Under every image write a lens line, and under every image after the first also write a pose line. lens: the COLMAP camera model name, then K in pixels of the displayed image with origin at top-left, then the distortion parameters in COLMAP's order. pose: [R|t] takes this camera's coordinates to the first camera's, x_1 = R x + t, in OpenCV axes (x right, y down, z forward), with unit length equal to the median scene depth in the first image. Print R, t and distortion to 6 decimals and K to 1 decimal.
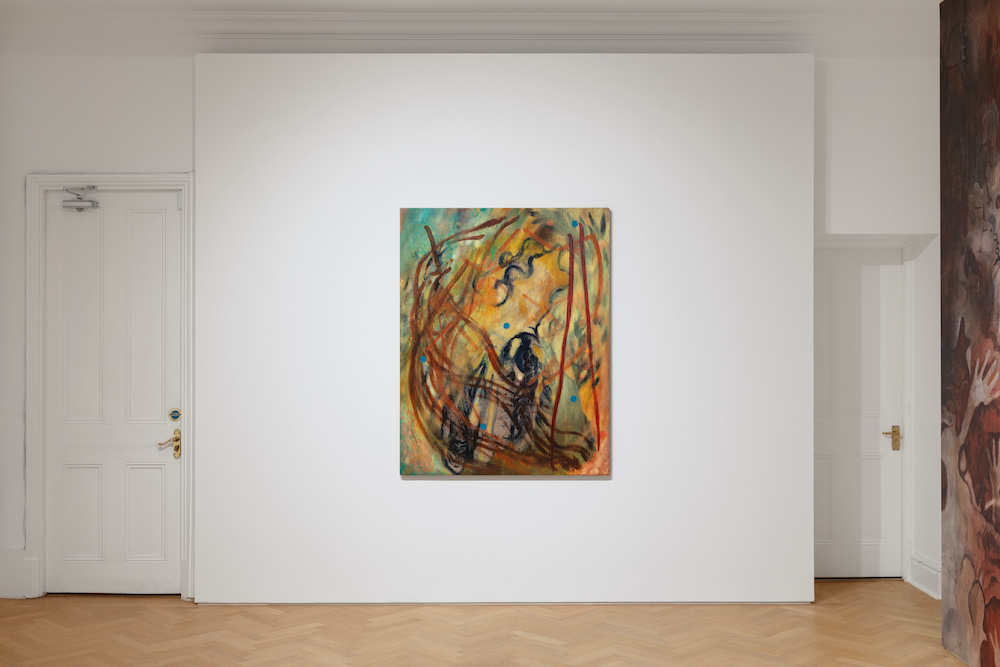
lens RADIAL K [[1034.2, 0, 499.7], [0, 1034.2, 336.5], [0, 0, 1]] dist [0.010874, 0.000000]
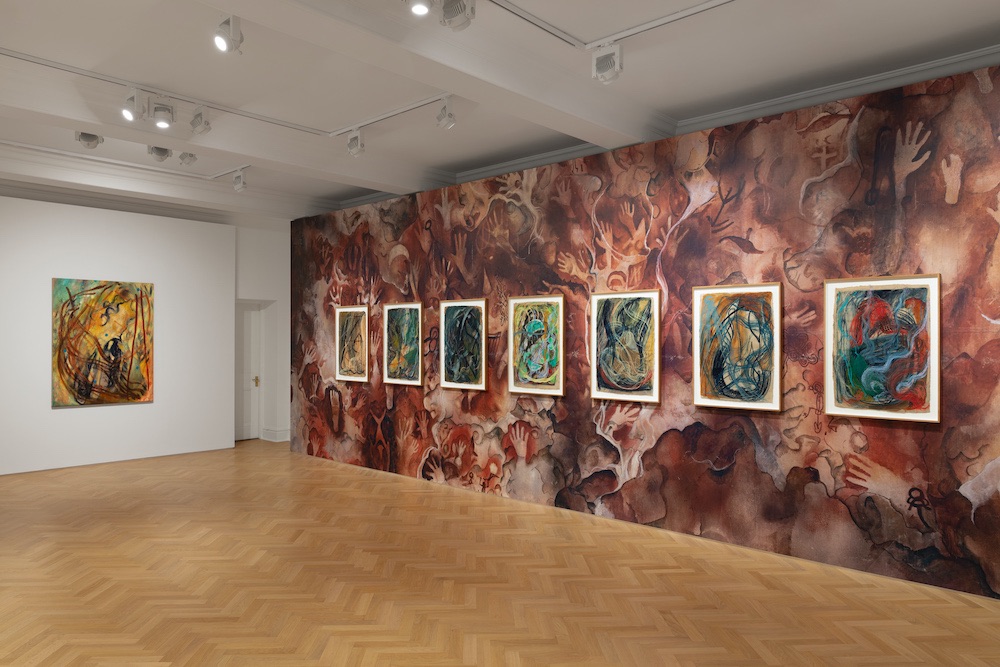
lens RADIAL K [[717.2, 0, 499.3], [0, 717.2, 337.8], [0, 0, 1]] dist [-0.011262, 0.001934]
pose [[0.650703, 0.003663, 0.759323, -0.596785], [-0.003397, 0.999992, -0.001913, -0.004587], [-0.759324, -0.001335, 0.650711, -0.603967]]
